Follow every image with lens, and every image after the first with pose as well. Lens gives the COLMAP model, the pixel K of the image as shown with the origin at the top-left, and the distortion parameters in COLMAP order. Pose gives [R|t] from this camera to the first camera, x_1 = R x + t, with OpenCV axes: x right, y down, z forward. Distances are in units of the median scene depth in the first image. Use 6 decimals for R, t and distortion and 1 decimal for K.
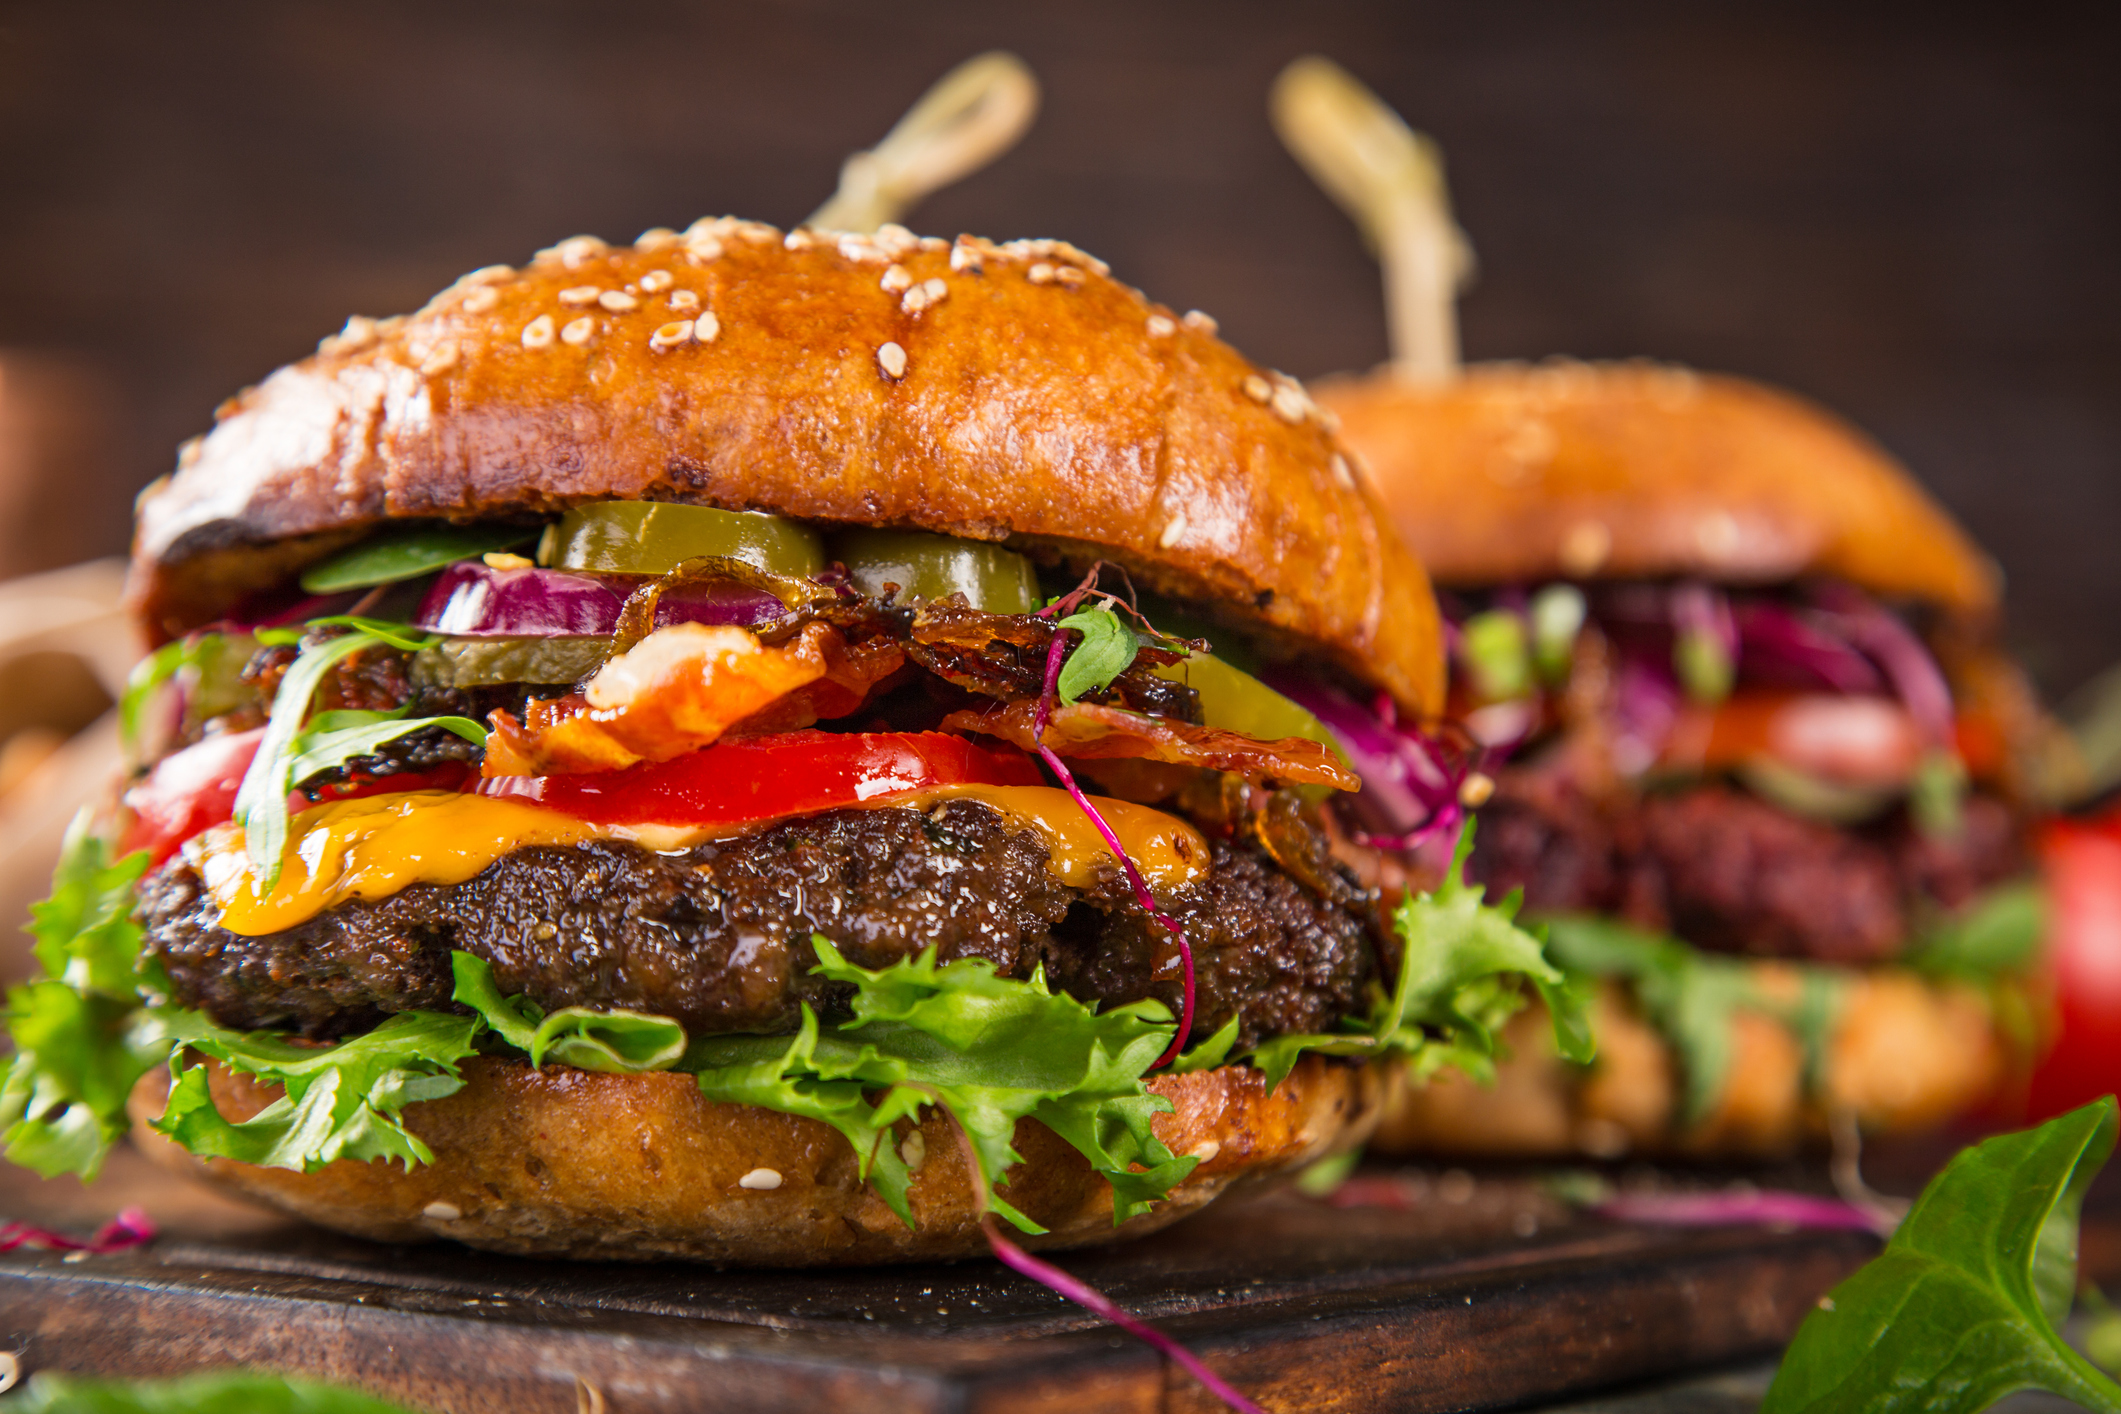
lens RADIAL K [[5340.0, 0, 1097.4], [0, 5340.0, 703.8], [0, 0, 1]] dist [0.034623, 0.091670]
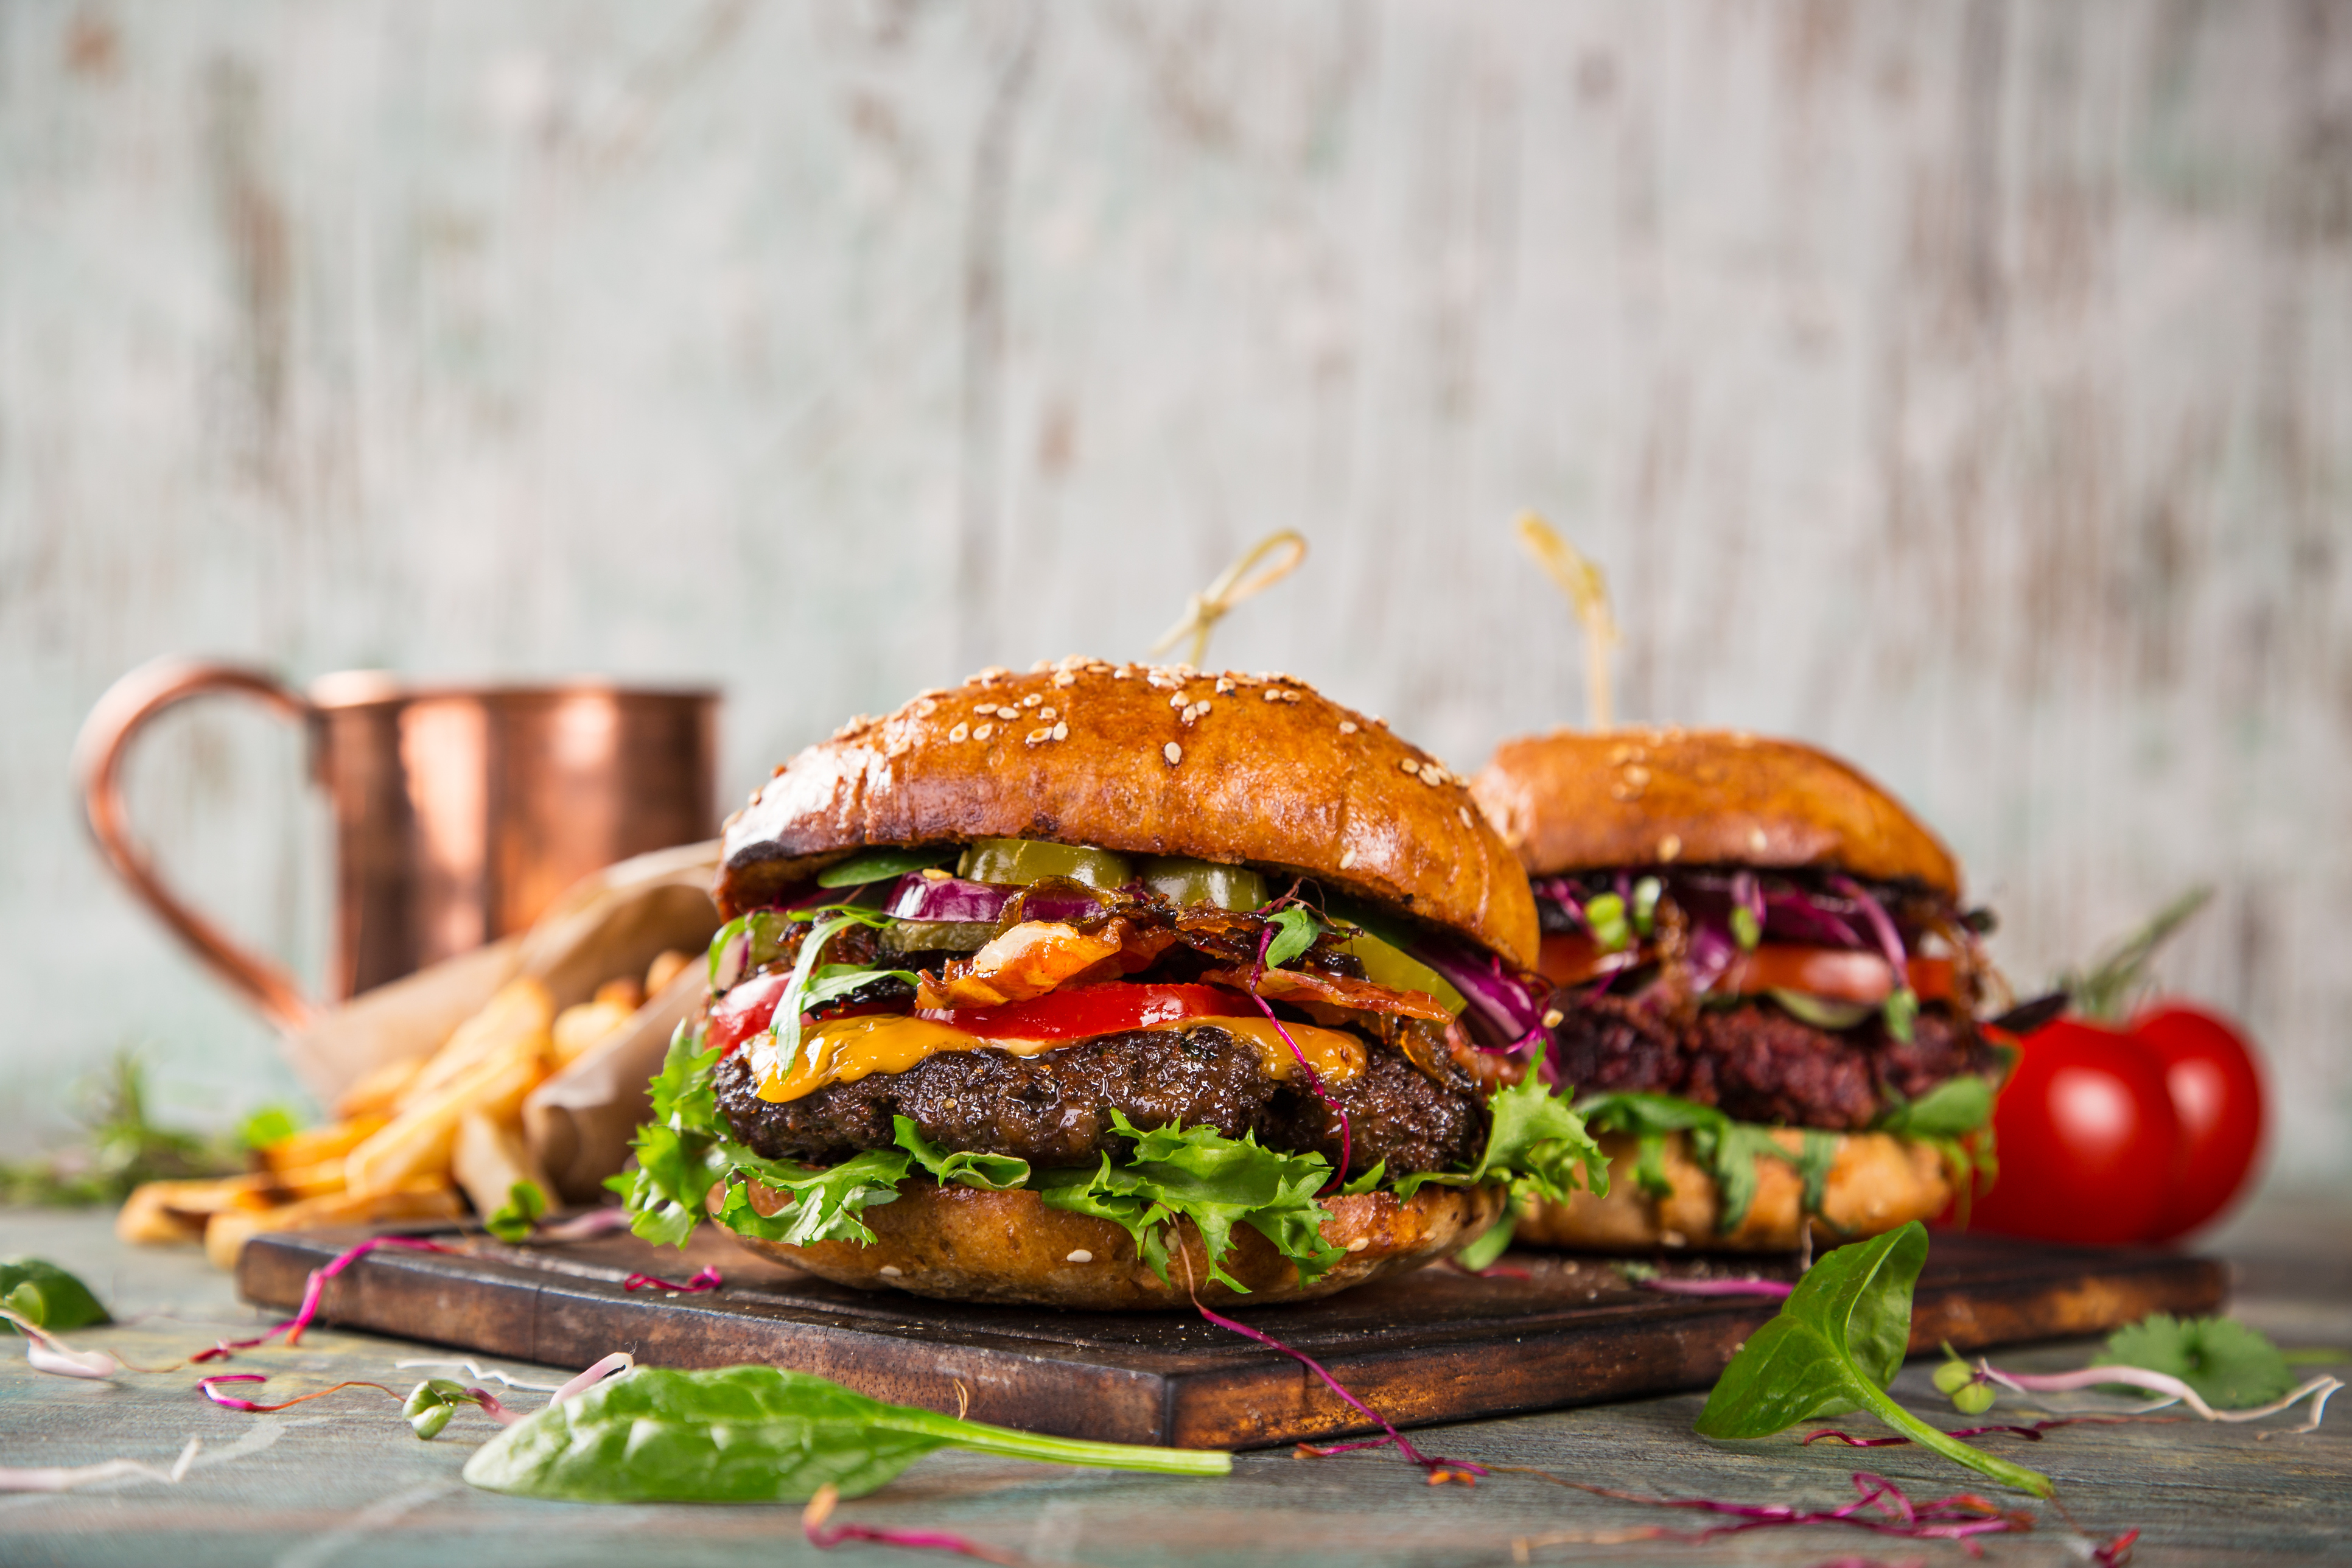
lens RADIAL K [[4585.0, 0, 1176.0], [0, 4585.0, 784.0], [0, 0, 1]] dist [0.034845, 0.172758]
pose [[0.994983, 0.009943, -0.099549, 0.102784], [-0.010984, 0.999891, -0.009914, -0.041544], [0.099439, 0.010958, 0.994983, -0.392969]]
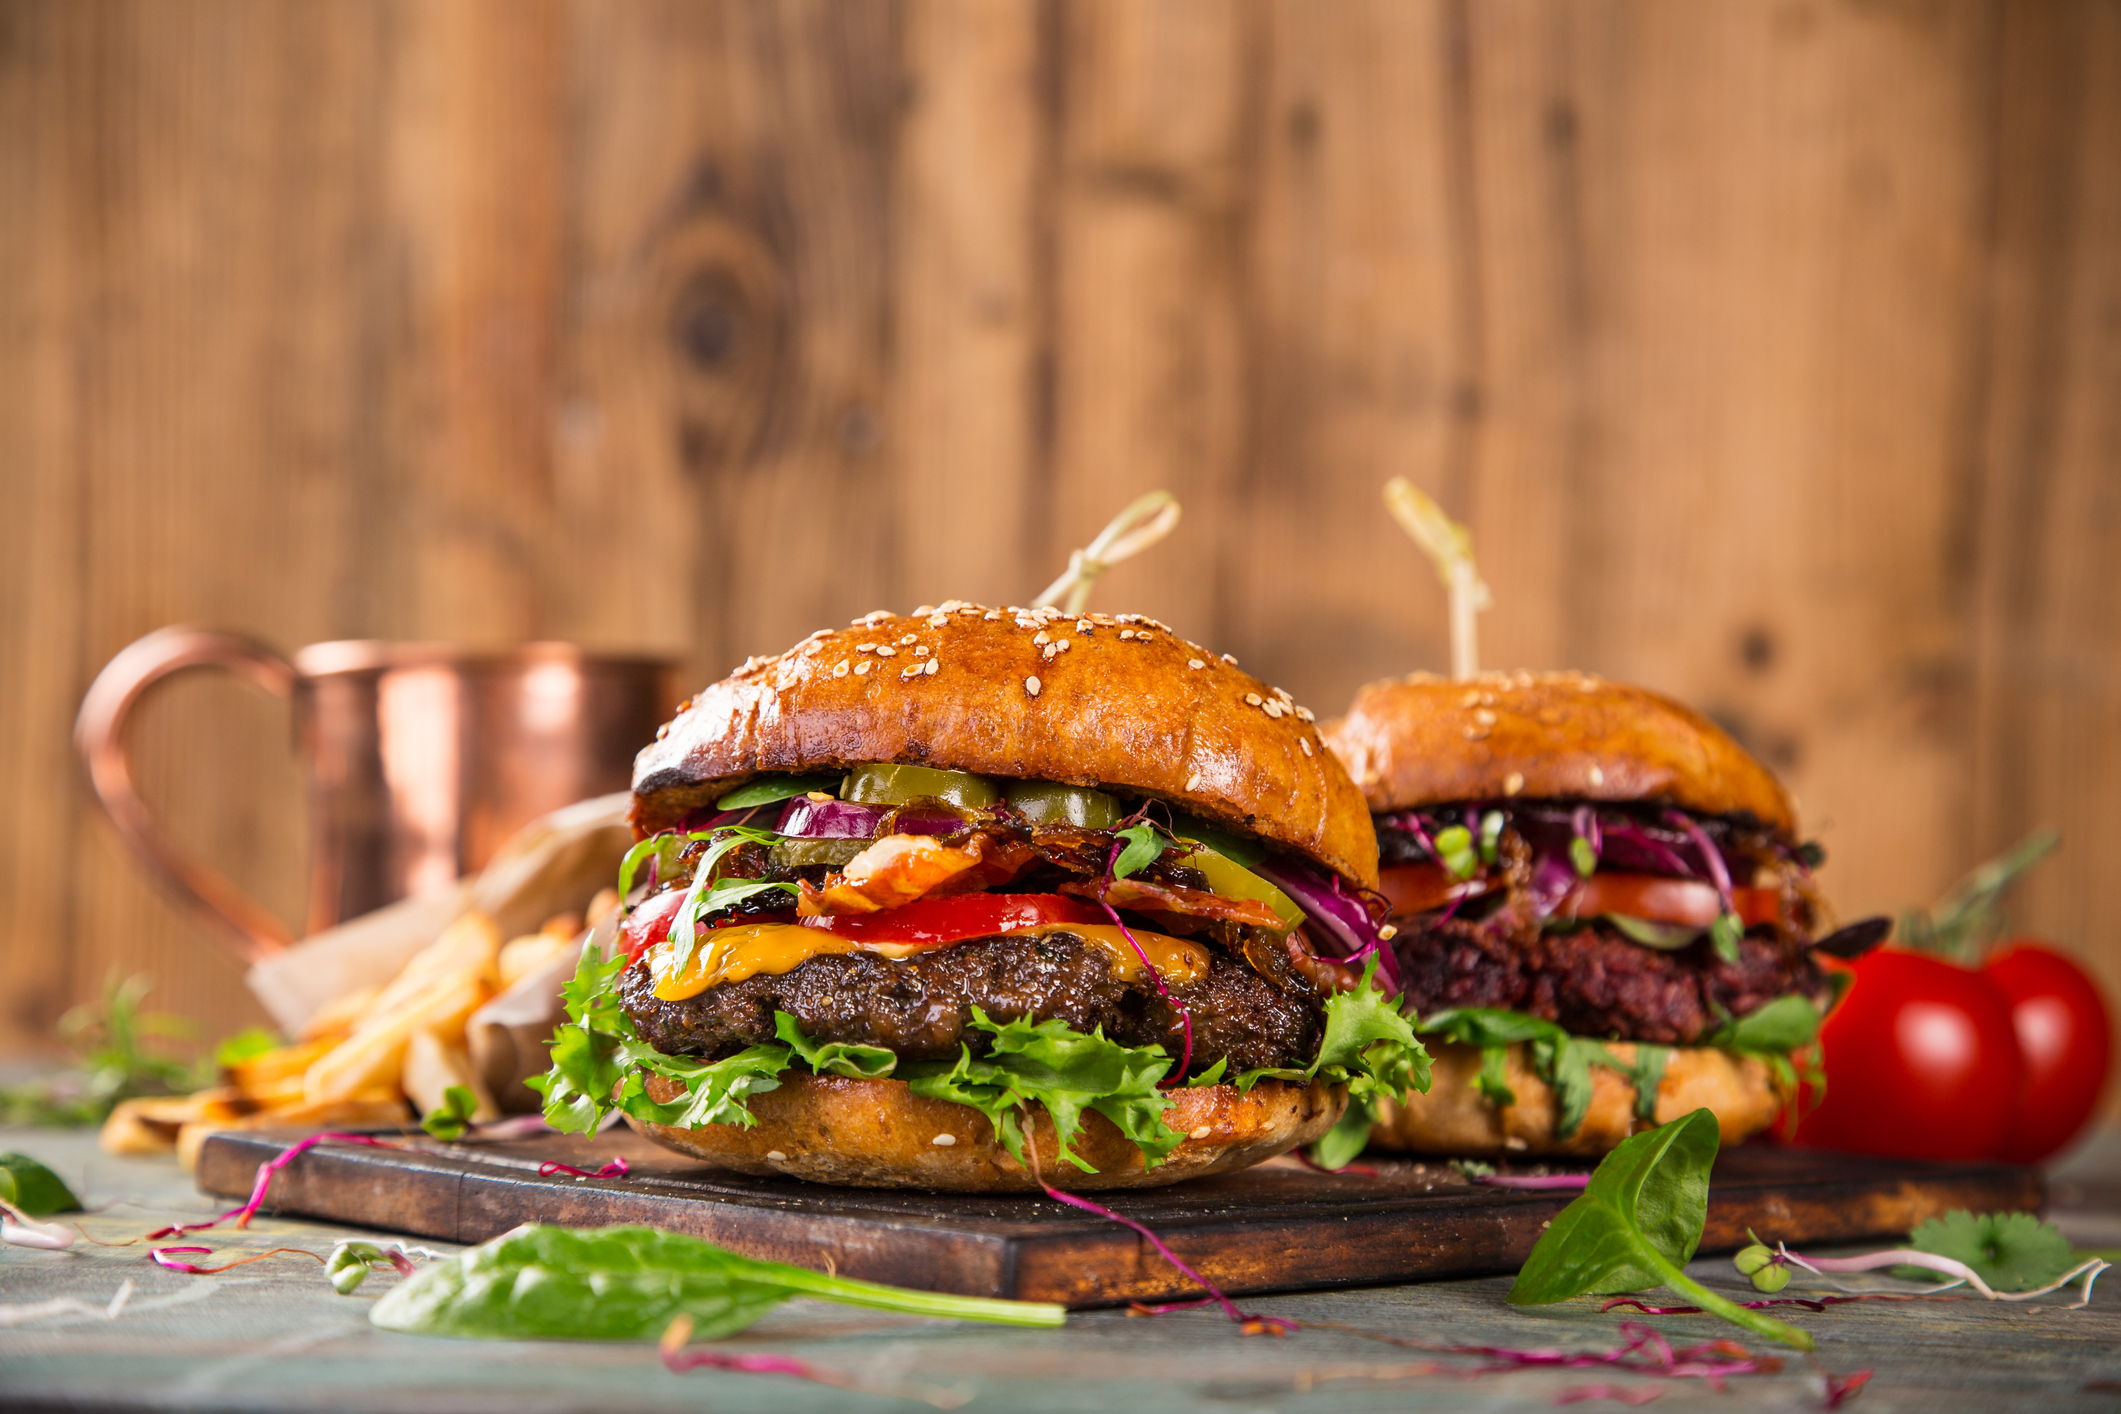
lens RADIAL K [[4494.1, 0, 1060.5], [0, 4494.1, 707.0], [0, 0, 1]] dist [0.073612, -0.296842]
pose [[0.991004, 0.006292, -0.133684, 0.174197], [-0.010499, 0.999471, -0.030792, -0.011003], [0.133419, 0.031919, 0.990546, -0.496909]]
